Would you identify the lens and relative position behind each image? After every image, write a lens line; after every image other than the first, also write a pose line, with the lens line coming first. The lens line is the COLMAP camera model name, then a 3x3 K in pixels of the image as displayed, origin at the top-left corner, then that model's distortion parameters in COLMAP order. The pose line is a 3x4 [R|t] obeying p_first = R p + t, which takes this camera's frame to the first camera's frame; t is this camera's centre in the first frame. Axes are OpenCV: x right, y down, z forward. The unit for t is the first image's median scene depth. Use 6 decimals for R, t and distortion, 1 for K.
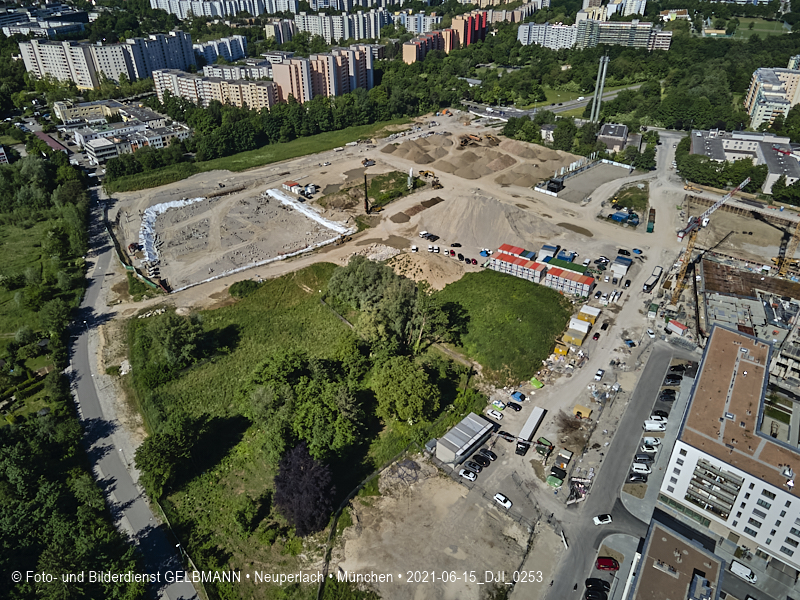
lens RADIAL K [[581.4, 0, 398.8], [0, 581.4, 298.2], [0, 0, 1]] dist [0.024332, 0.030950]
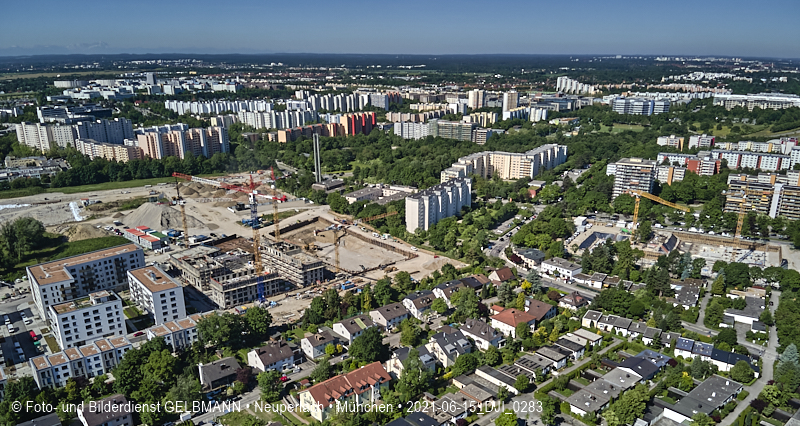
lens RADIAL K [[581.2, 0, 399.1], [0, 581.2, 274.0], [0, 0, 1]] dist [0.120968, -0.205222]
pose [[0.987414, 0.058293, -0.147025, 0.932226], [-0.086601, 0.977134, -0.194189, 0.245634], [0.132343, 0.204477, 0.969884, -0.406425]]
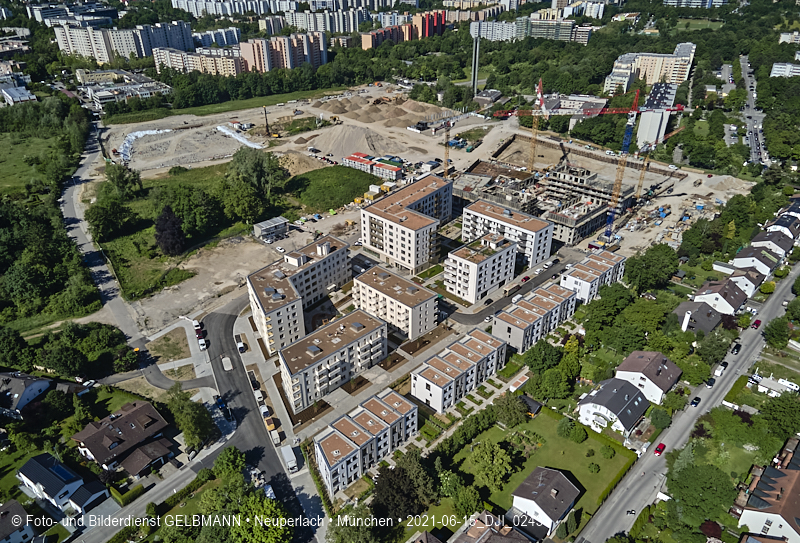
lens RADIAL K [[582.6, 0, 398.8], [0, 582.6, 296.9], [0, 0, 1]] dist [0.019407, 0.041639]
pose [[0.998224, 0.031682, -0.050444, 0.301820], [-0.032474, 0.999361, -0.014967, 0.237417], [0.049938, 0.016579, 0.998615, -0.382514]]
